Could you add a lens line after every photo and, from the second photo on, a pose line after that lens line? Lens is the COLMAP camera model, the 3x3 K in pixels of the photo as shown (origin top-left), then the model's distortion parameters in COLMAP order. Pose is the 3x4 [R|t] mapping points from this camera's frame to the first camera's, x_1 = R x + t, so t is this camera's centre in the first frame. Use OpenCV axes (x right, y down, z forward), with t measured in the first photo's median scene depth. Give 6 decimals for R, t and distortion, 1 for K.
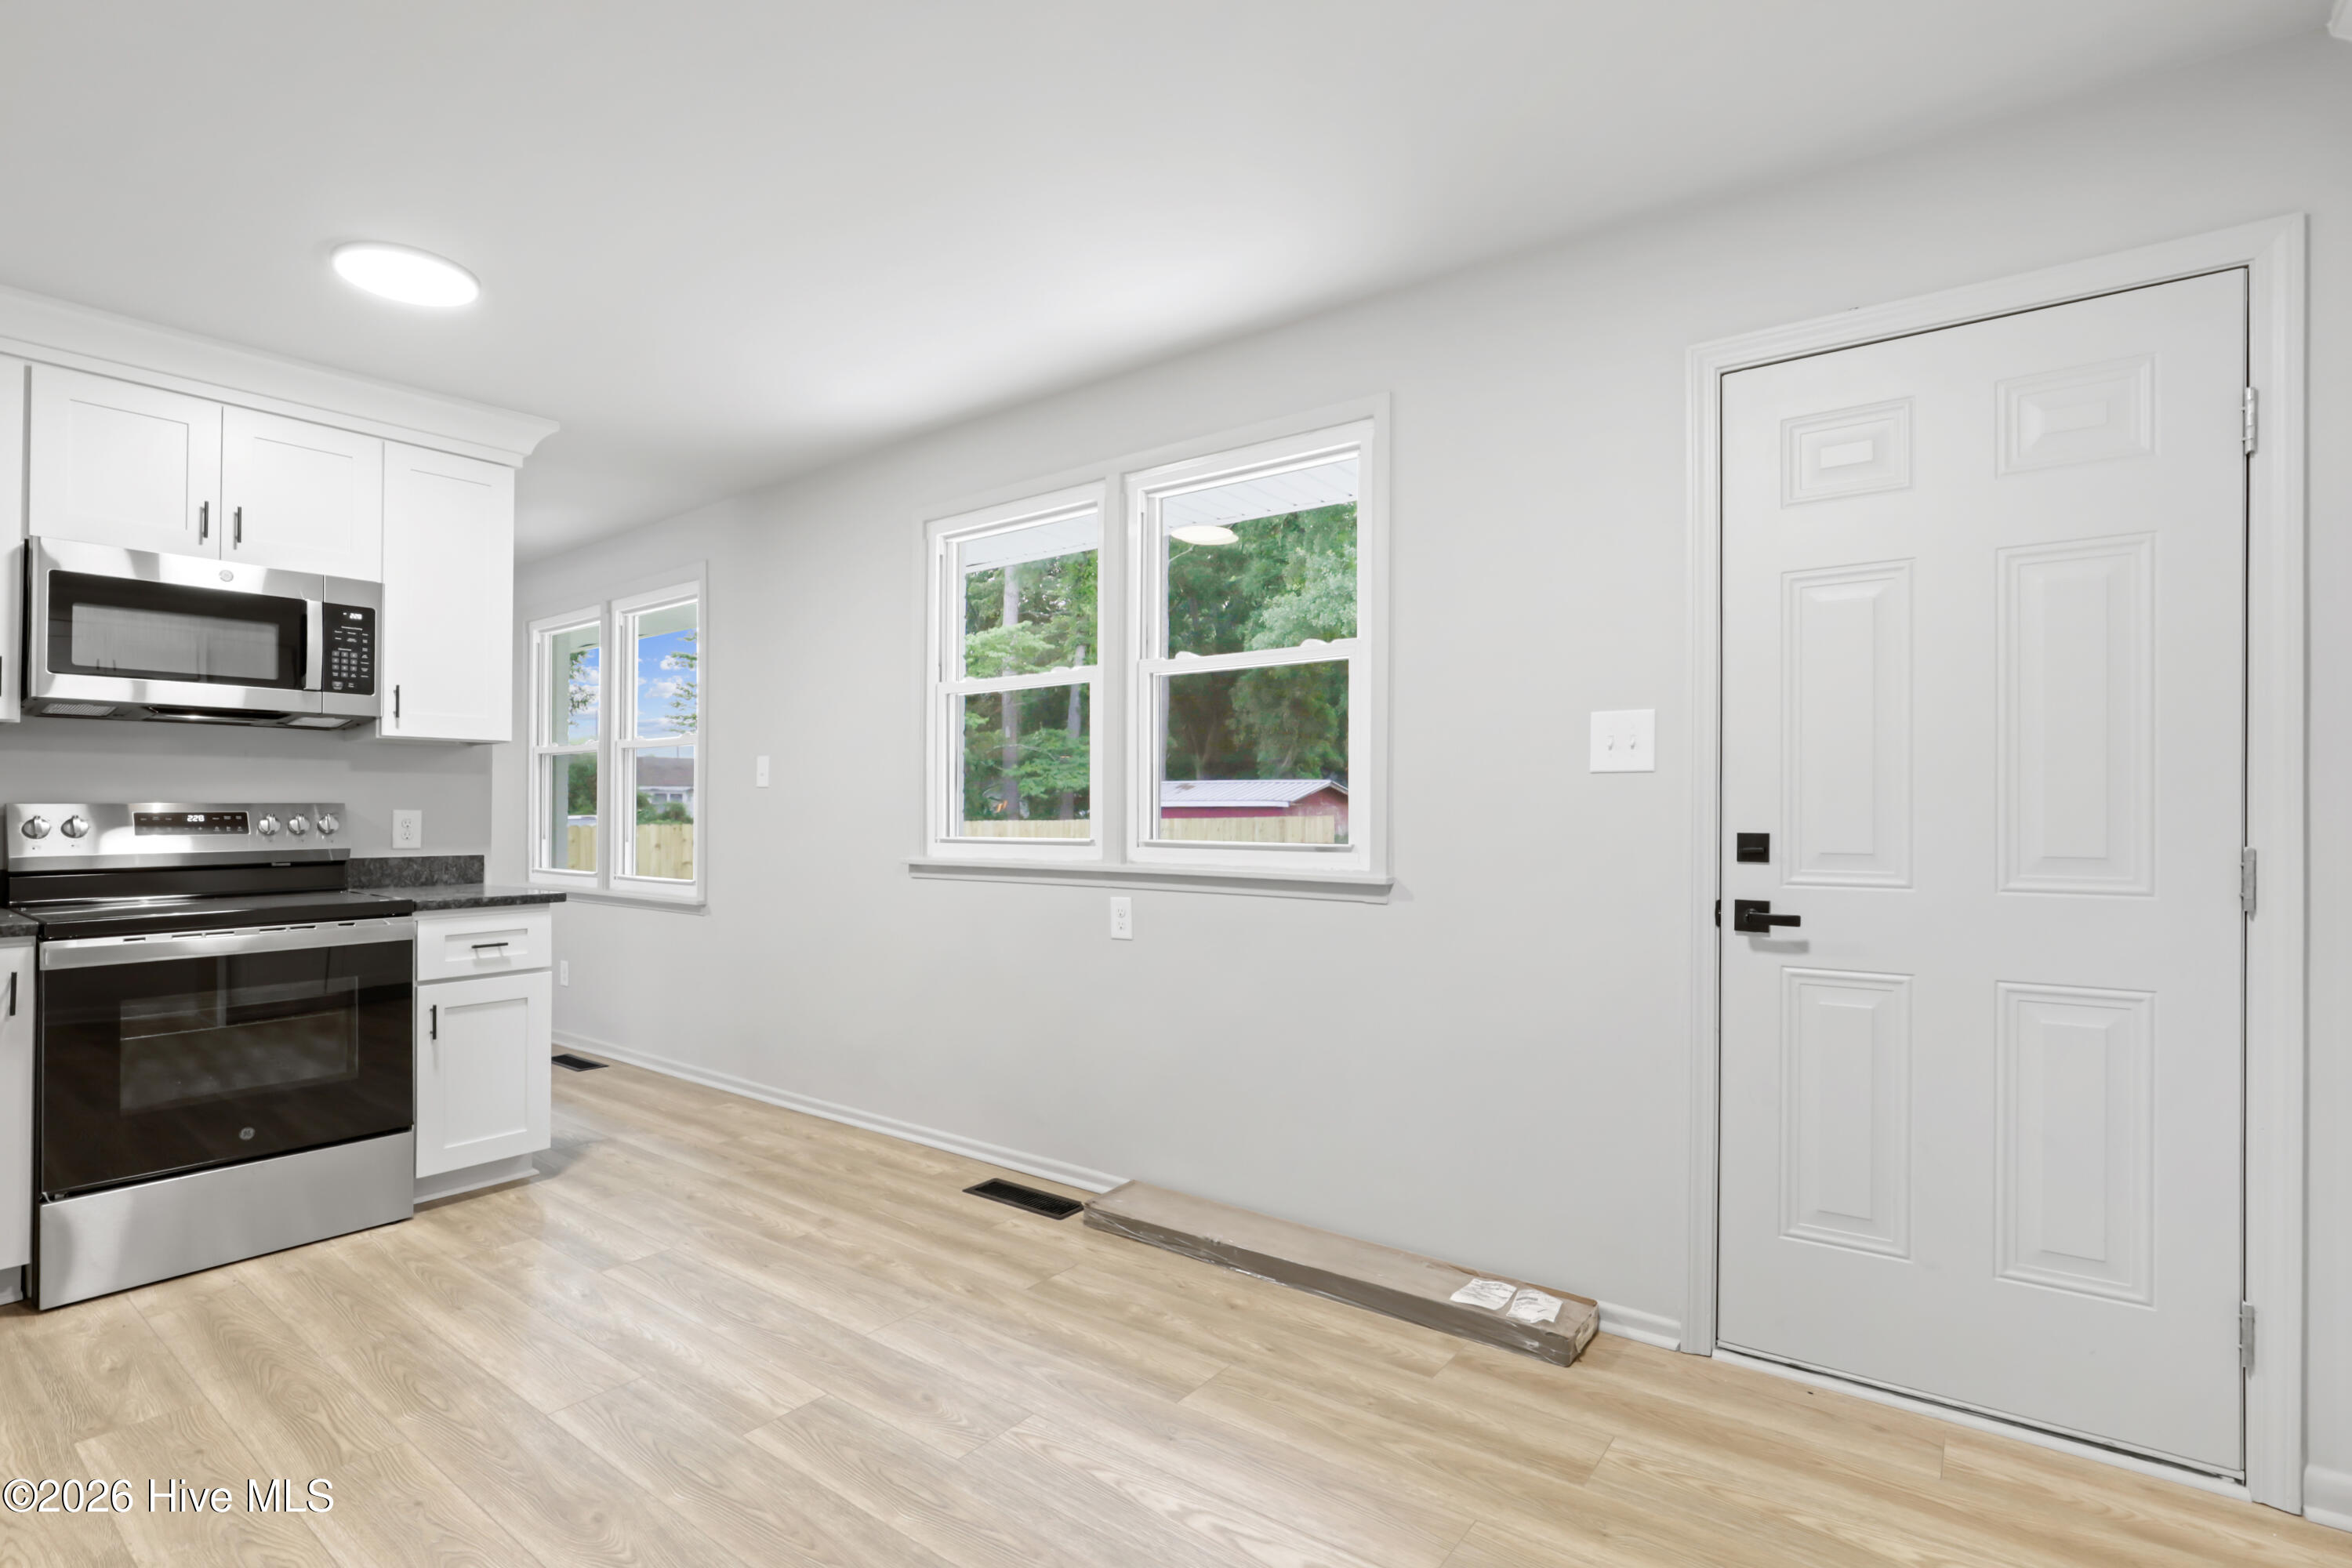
lens RADIAL K [[1122.7, 0, 1189.8], [0, 1122.7, 818.7], [0, 0, 1]] dist [-0.037569, 0.010001]
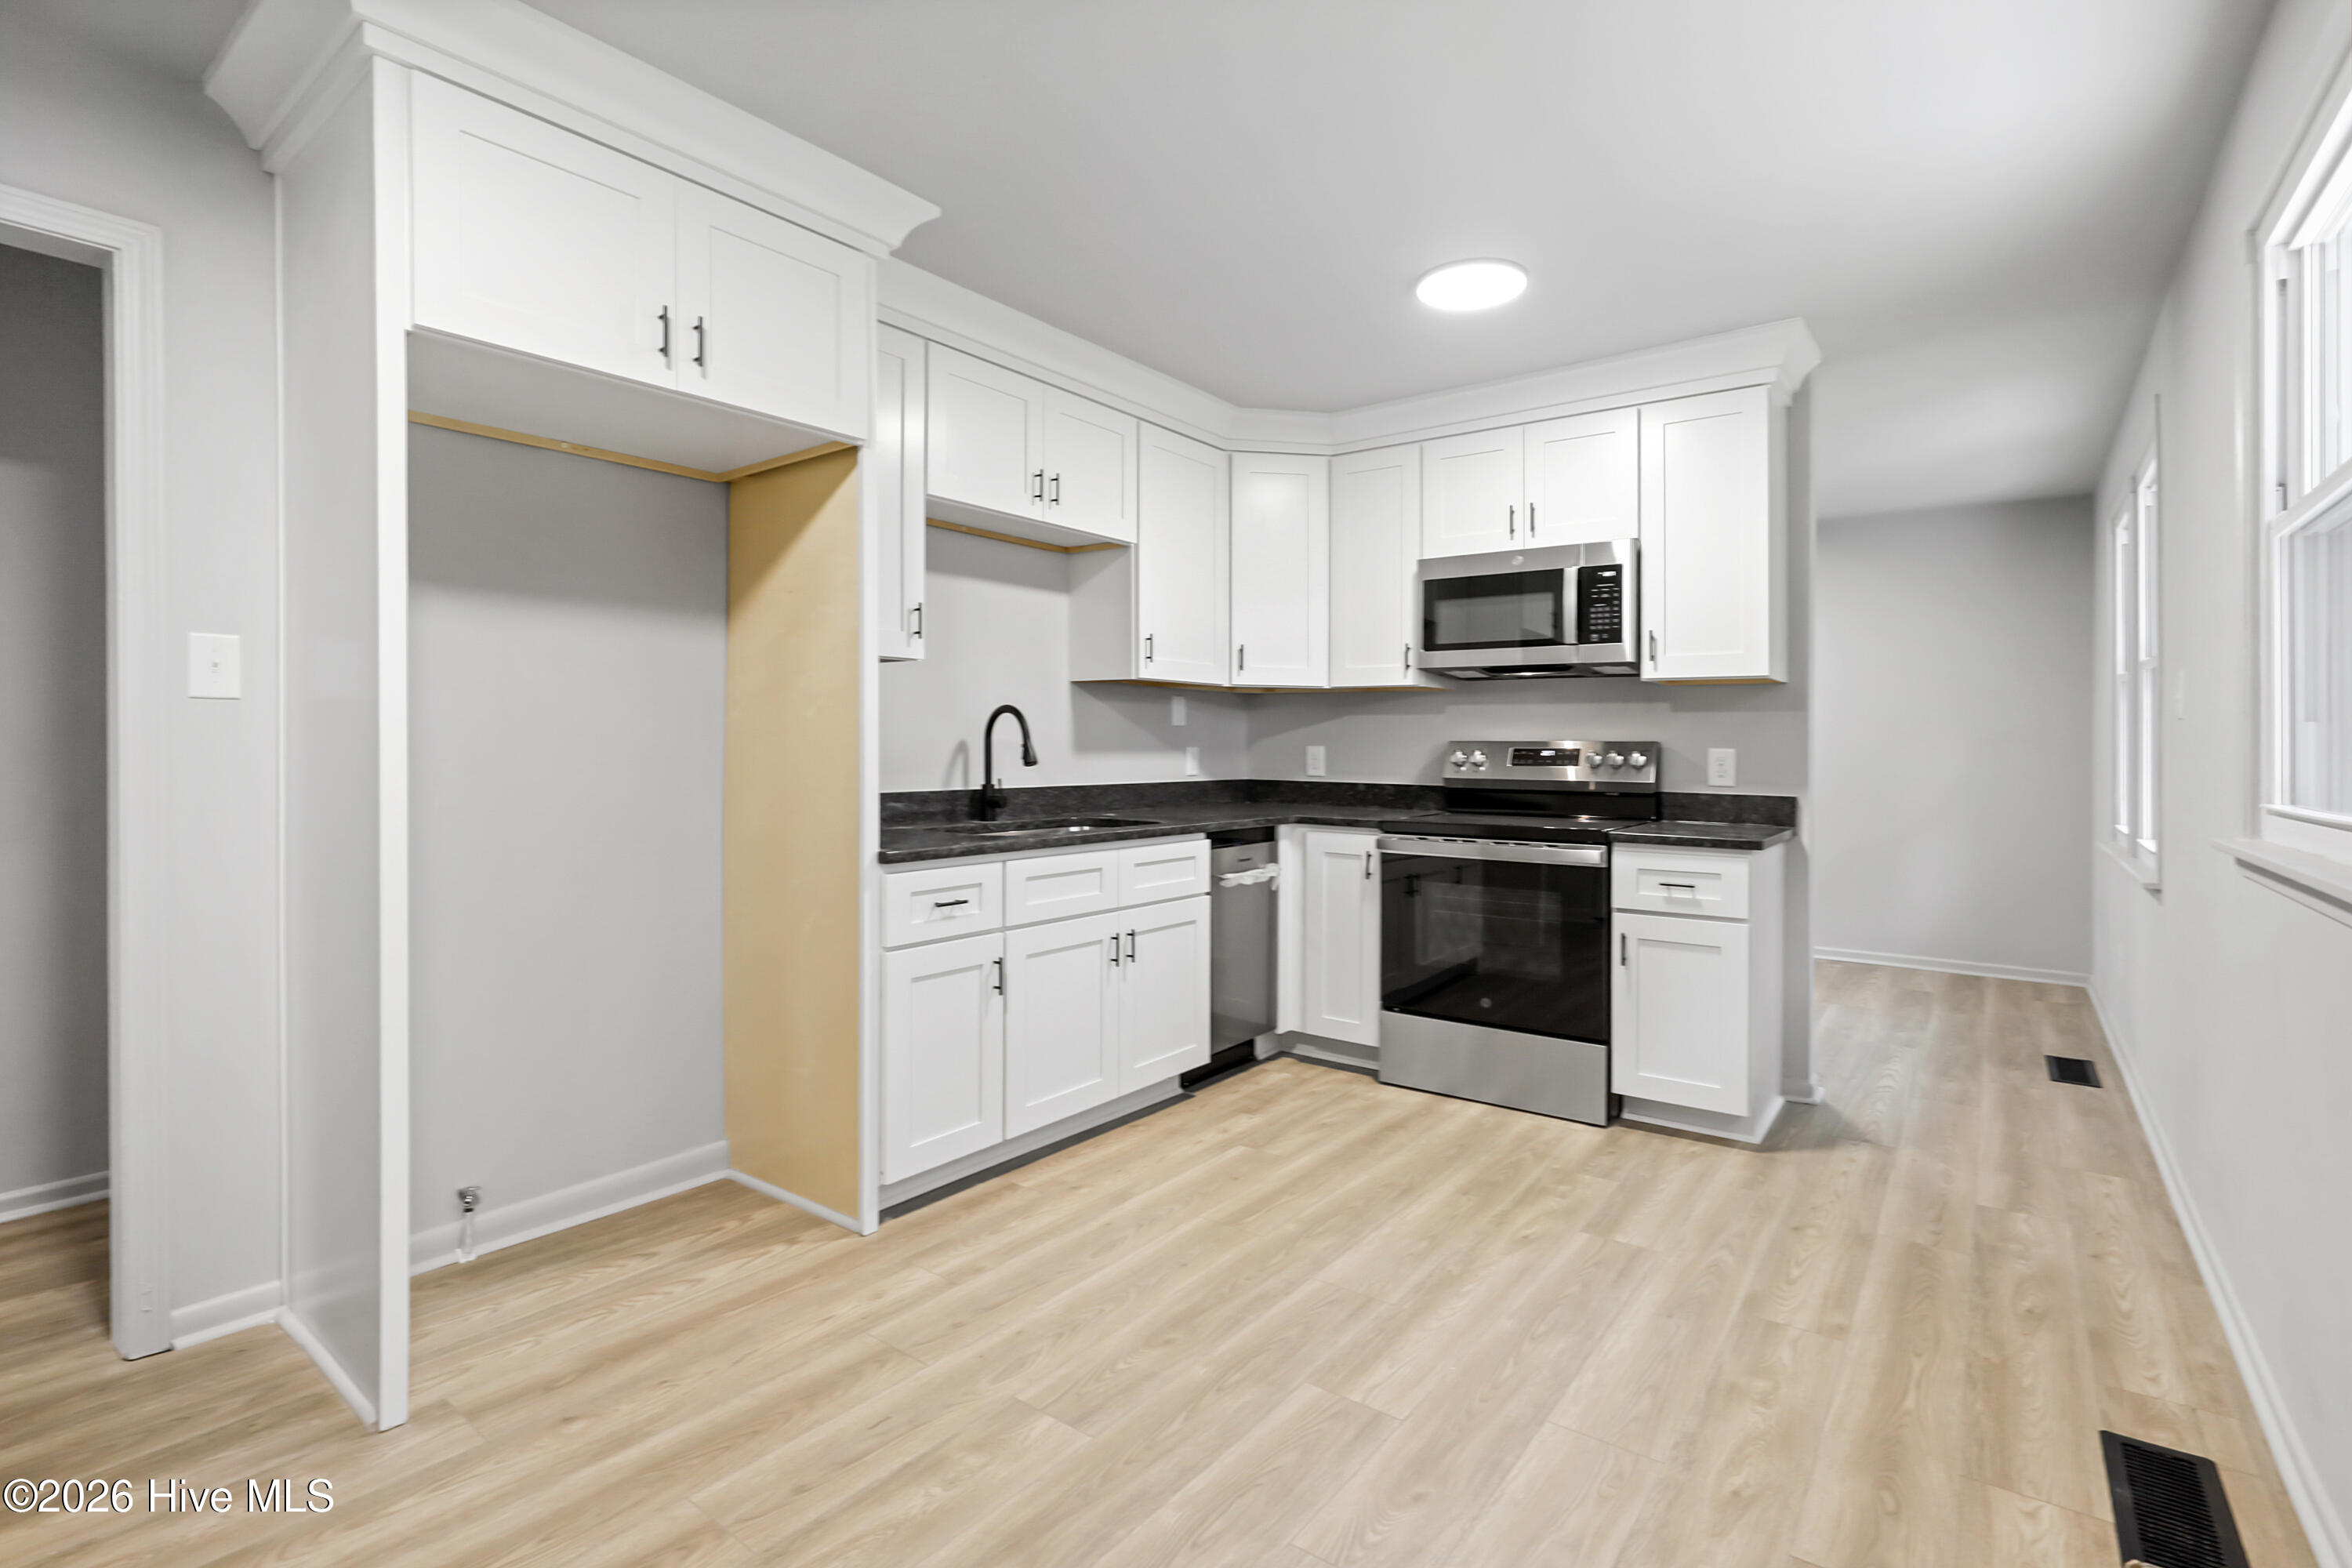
lens RADIAL K [[1127.5, 0, 1182.0], [0, 1127.5, 747.5], [0, 0, 1]] dist [-0.011863, 0.000388]
pose [[0.001349, 0.006253, -0.999980, 0.386023], [-0.017901, 0.999820, 0.006228, -0.007250], [0.999839, 0.017892, 0.001461, 0.574297]]
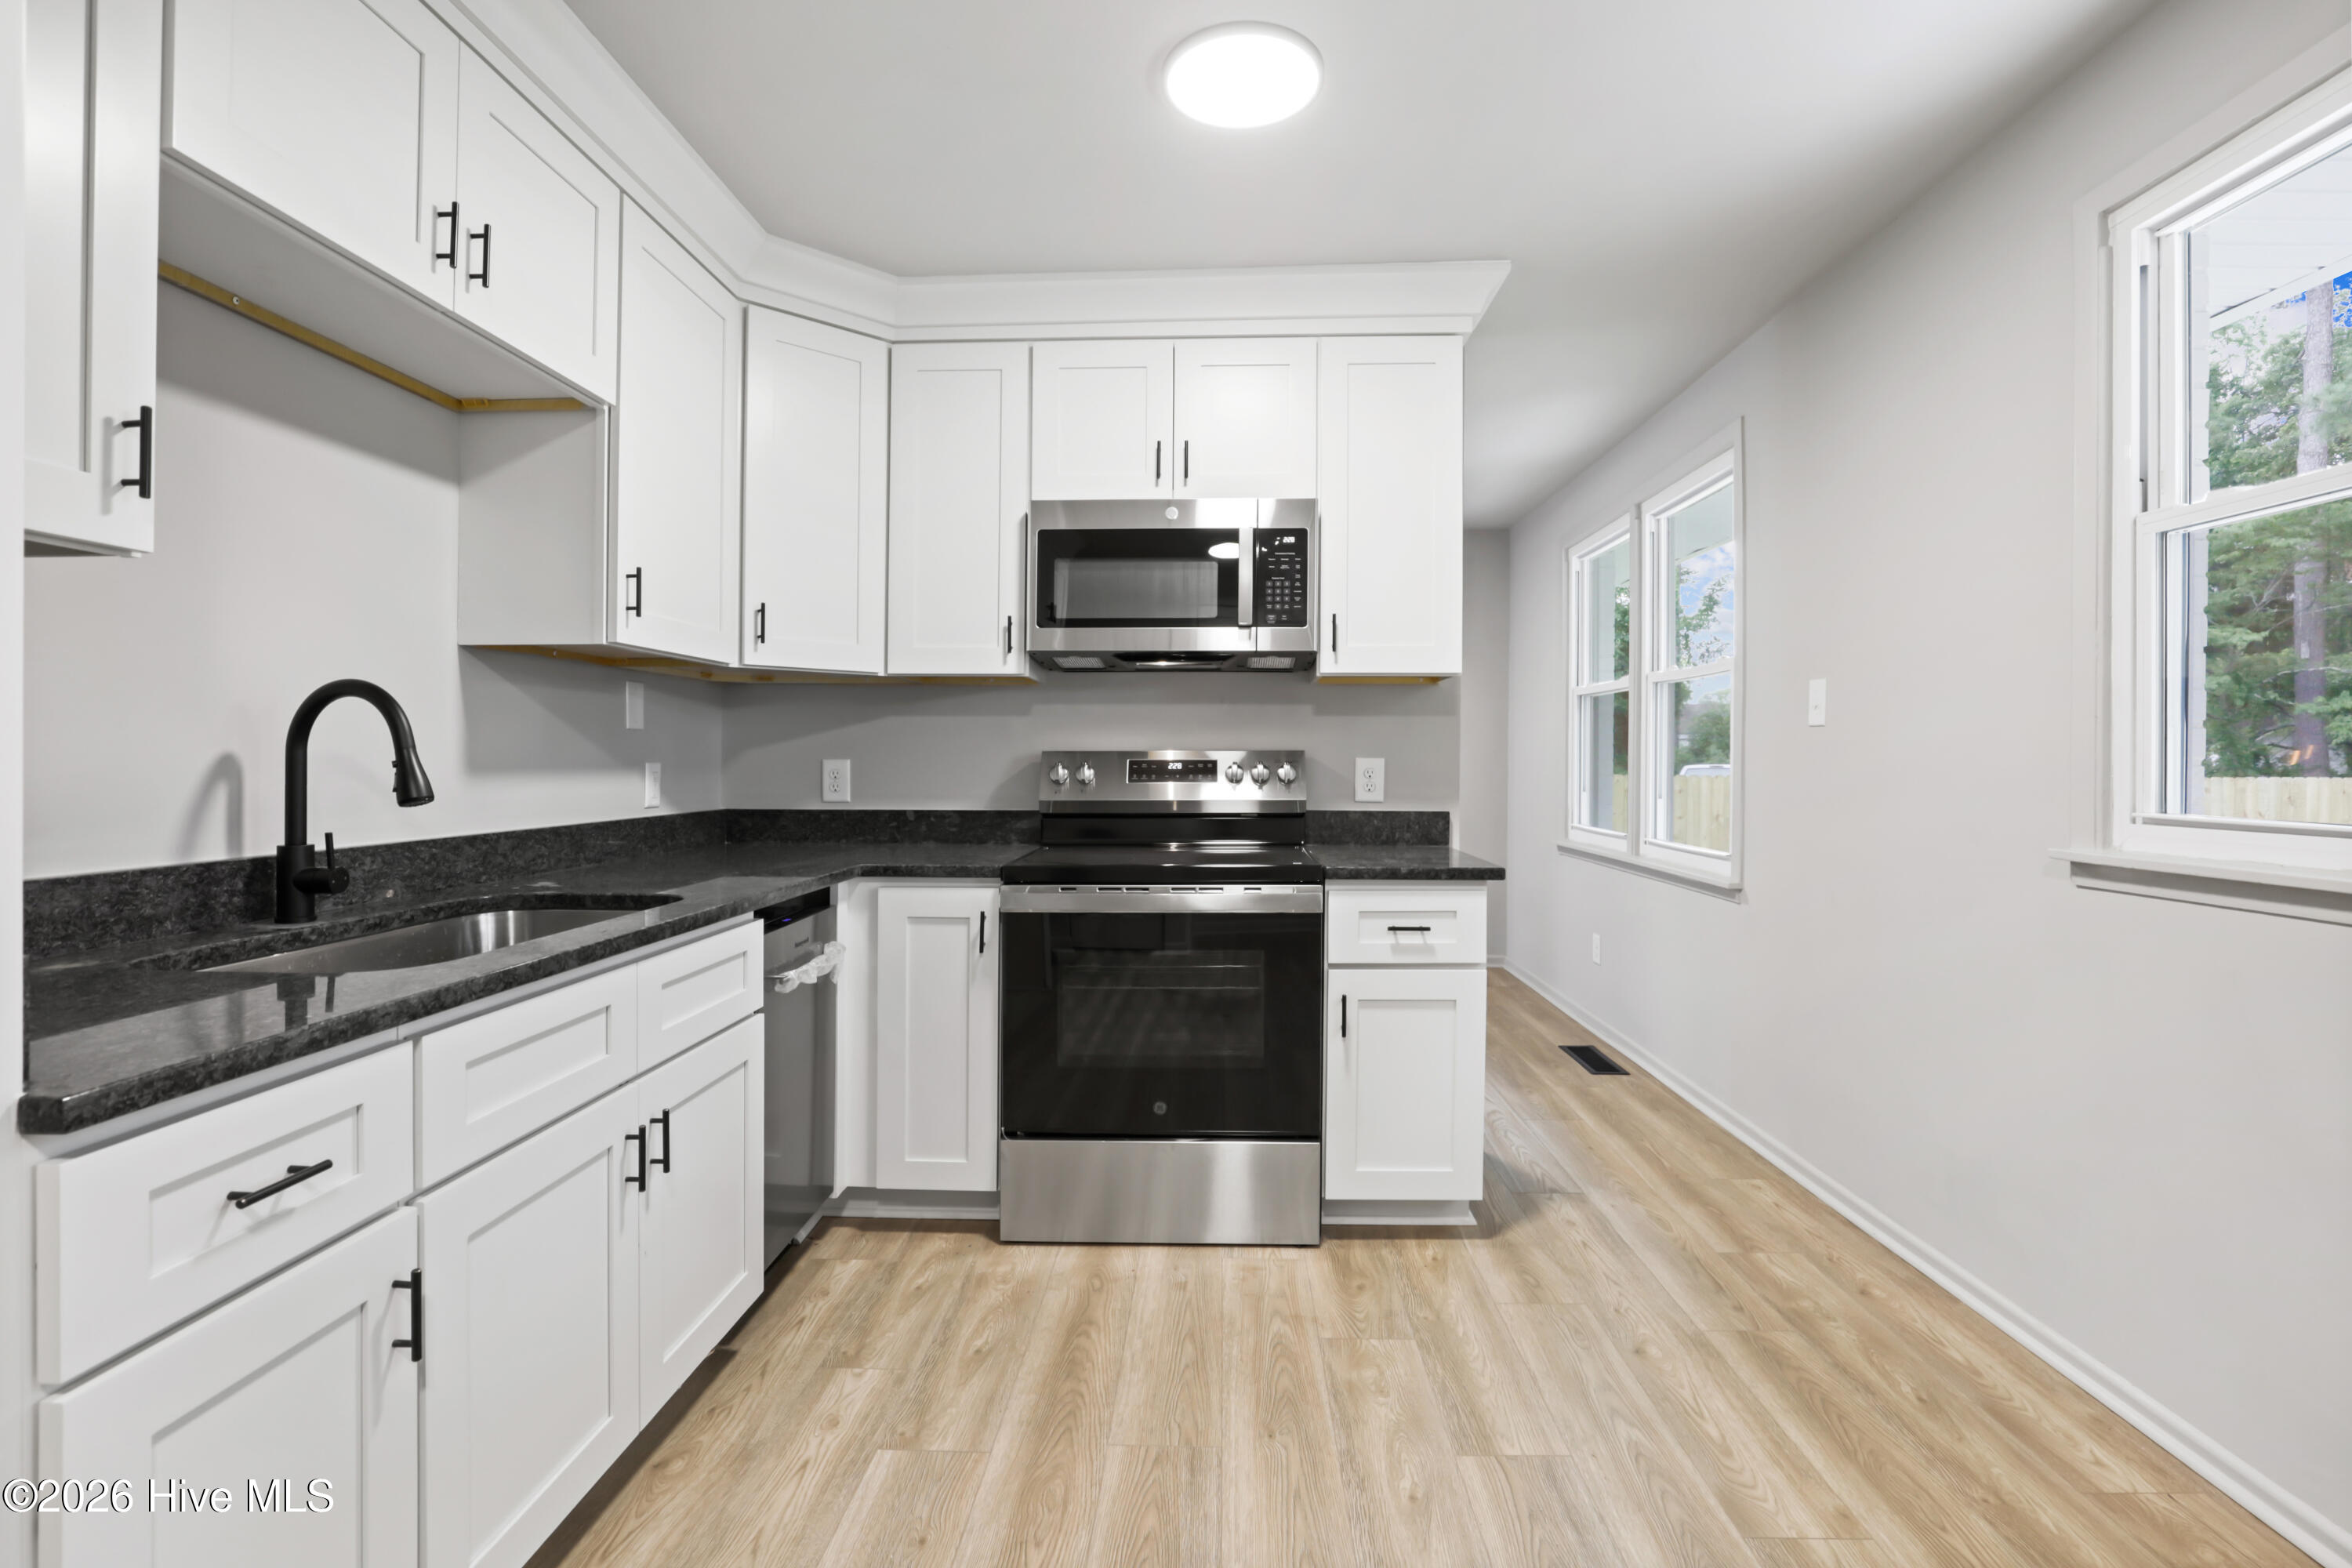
lens RADIAL K [[1101.4, 0, 1186.4], [0, 1101.4, 756.6], [0, 0, 1]] dist [-0.019618, 0.000876]
pose [[0.570803, 0.001119, -0.821086, -0.078366], [-0.009917, 0.999936, -0.005531, -0.003523], [0.821027, 0.011300, 0.570778, 0.433224]]
